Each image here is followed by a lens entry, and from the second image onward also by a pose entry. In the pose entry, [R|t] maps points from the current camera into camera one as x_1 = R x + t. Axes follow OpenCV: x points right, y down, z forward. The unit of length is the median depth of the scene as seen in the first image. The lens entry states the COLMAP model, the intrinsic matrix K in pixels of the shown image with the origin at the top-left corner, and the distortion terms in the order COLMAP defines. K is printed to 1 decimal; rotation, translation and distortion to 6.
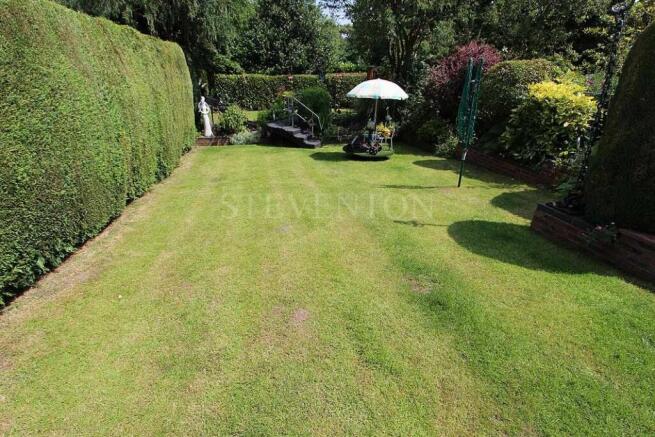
lens RADIAL K [[301.2, 0, 327.3], [0, 301.2, 219.5], [0, 0, 1]] dist [-0.000666, 0.000363]
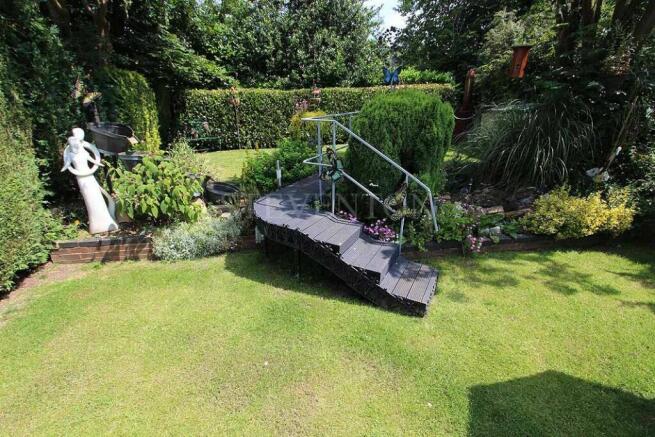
lens RADIAL K [[301.2, 0, 327.5], [0, 301.2, 217.7], [0, 0, 1]] dist [-0.000666, 0.000363]
pose [[0.997977, -0.004307, -0.063432, -0.066325], [-0.001258, 0.996170, -0.087428, -0.182139], [0.063566, 0.087331, 0.994149, 0.450954]]
